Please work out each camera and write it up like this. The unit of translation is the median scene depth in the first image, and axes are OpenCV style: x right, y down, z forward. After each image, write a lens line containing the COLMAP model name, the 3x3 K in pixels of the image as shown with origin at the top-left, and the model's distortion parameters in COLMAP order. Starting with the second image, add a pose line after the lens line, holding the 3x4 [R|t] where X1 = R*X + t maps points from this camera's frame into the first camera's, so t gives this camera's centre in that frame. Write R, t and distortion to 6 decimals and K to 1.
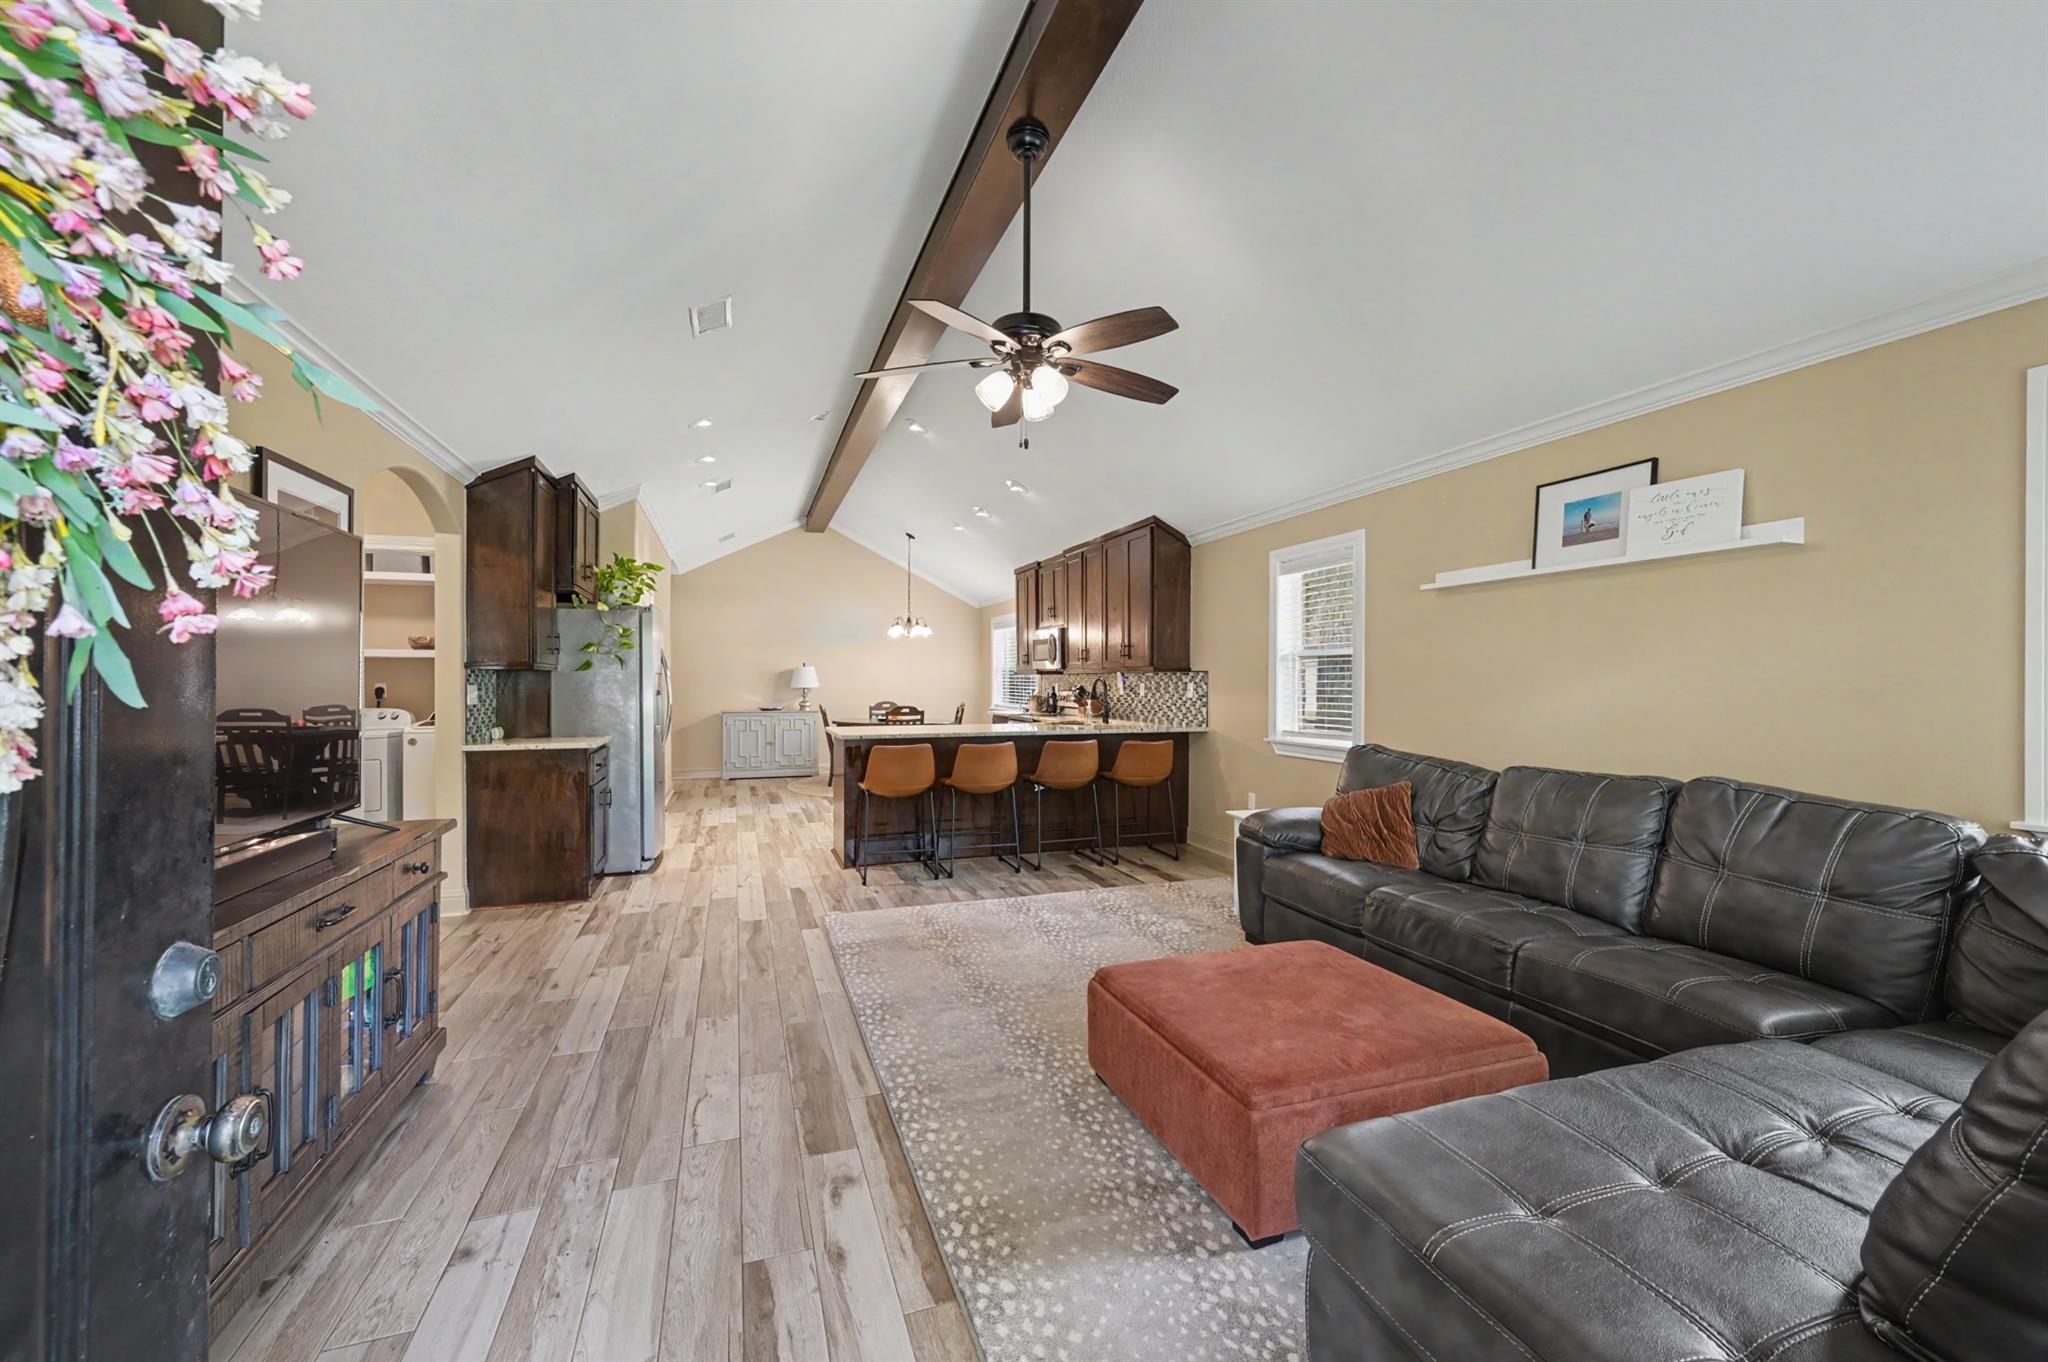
lens RADIAL K [[817.4, 0, 1029.1], [0, 817.4, 683.3], [0, 0, 1]] dist [-0.005379, 0.000424]
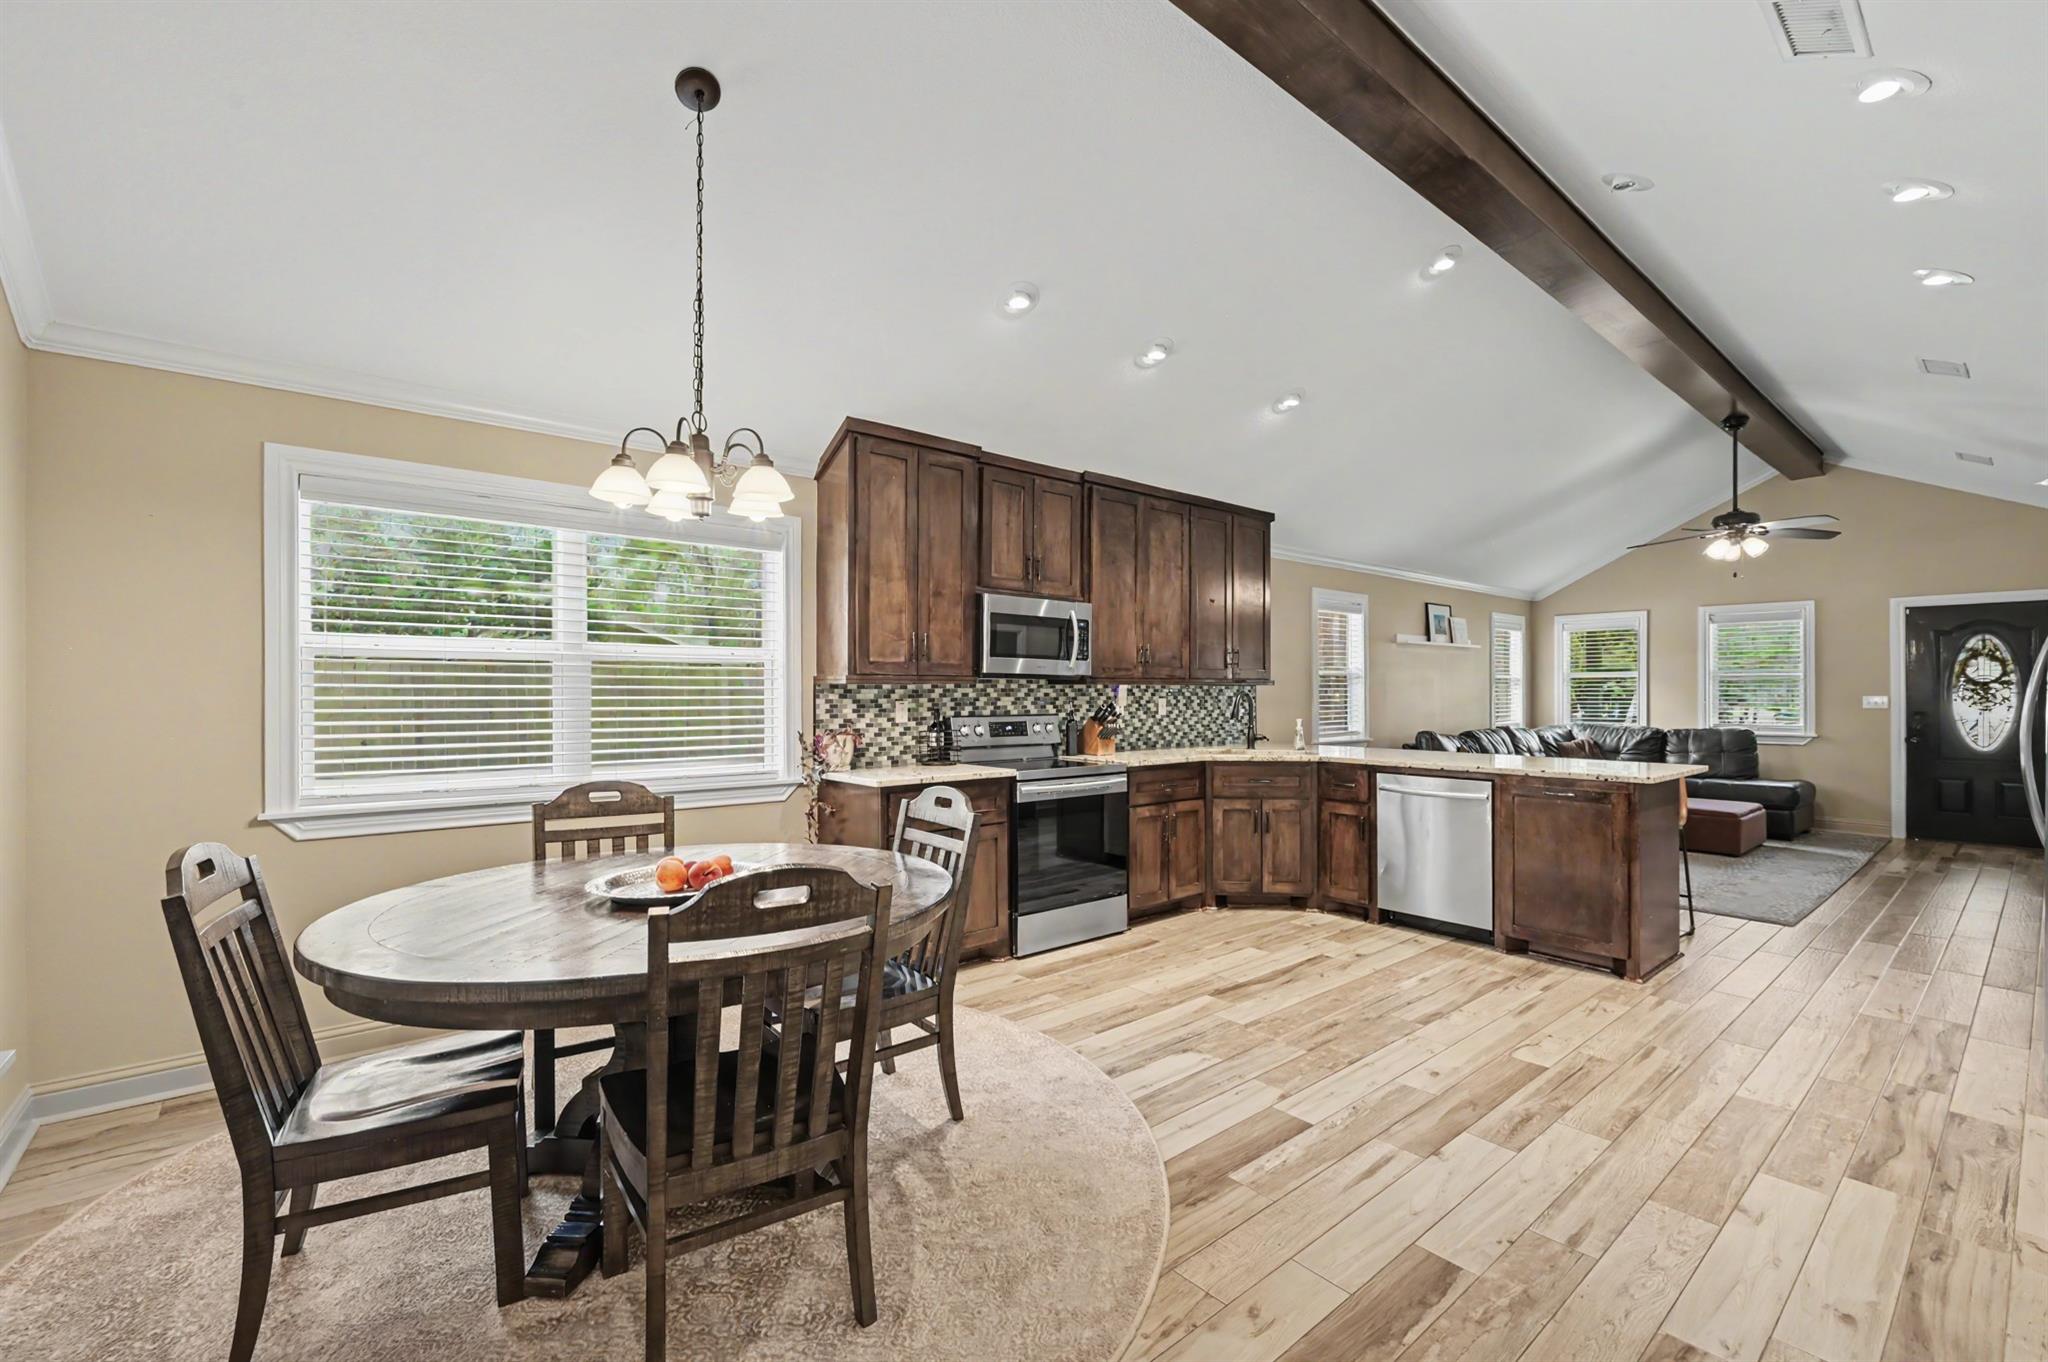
lens RADIAL K [[874.1, 0, 1022.3], [0, 874.1, 685.8], [0, 0, 1]] dist [-0.006498, 0.002653]
pose [[-0.344751, 0.004448, 0.938684, -0.659660], [0.003168, 0.999989, -0.003575, -0.010892], [-0.938689, 0.001741, -0.344761, 1.588705]]
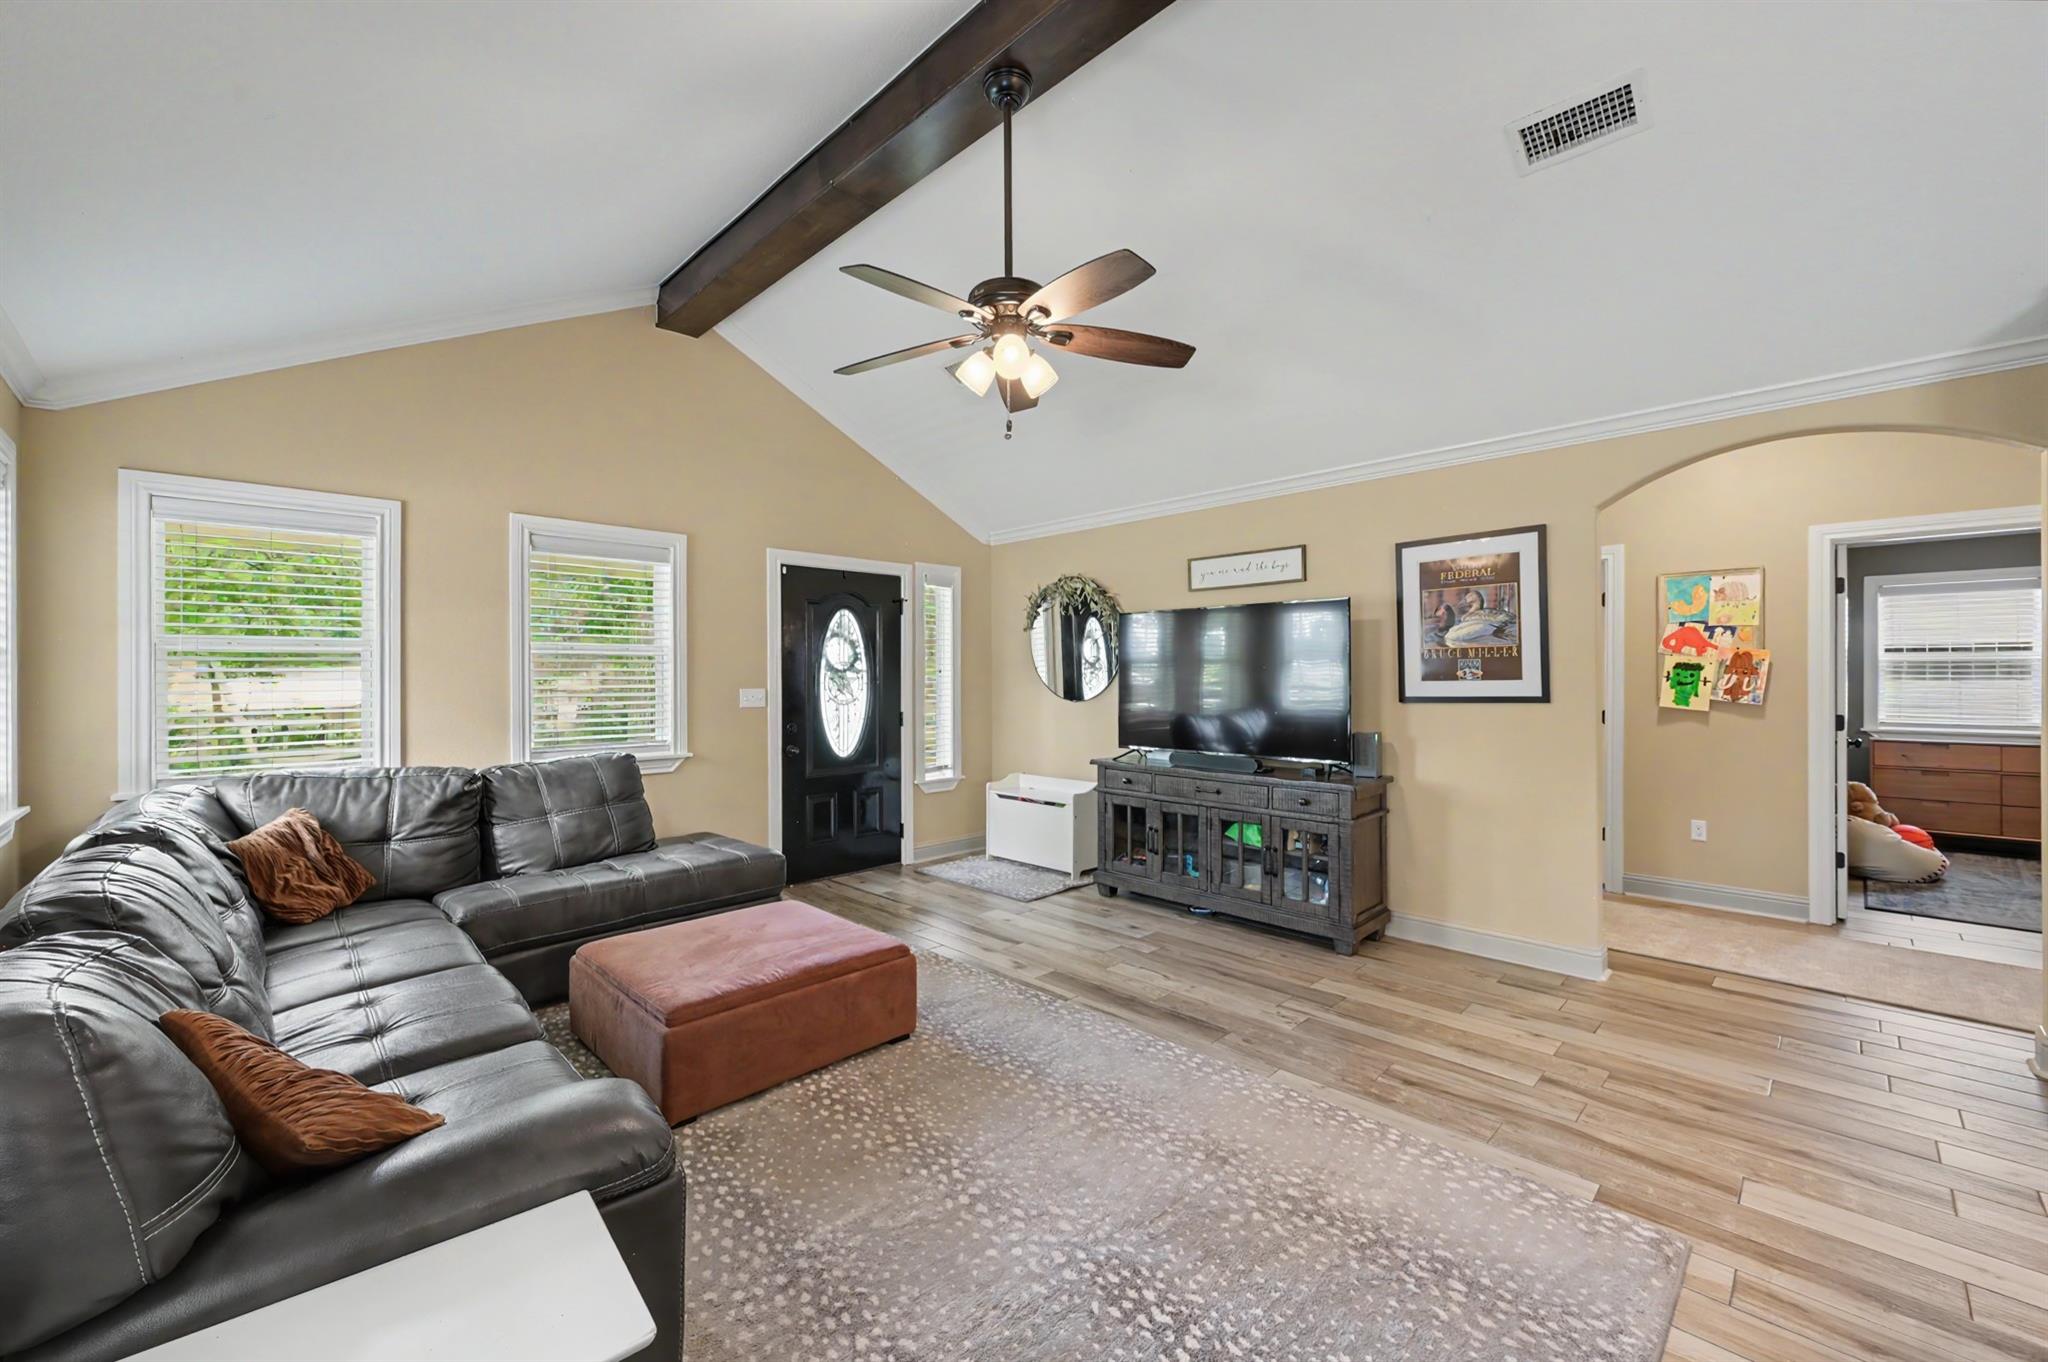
lens RADIAL K [[817.4, 0, 1030.6], [0, 817.4, 676.9], [0, 0, 1]] dist [-0.005379, 0.000424]
pose [[-0.903843, 0.002272, -0.427859, 0.169272], [0.001453, 0.999996, 0.002242, -0.009898], [0.427863, 0.001405, -0.903843, 0.859740]]
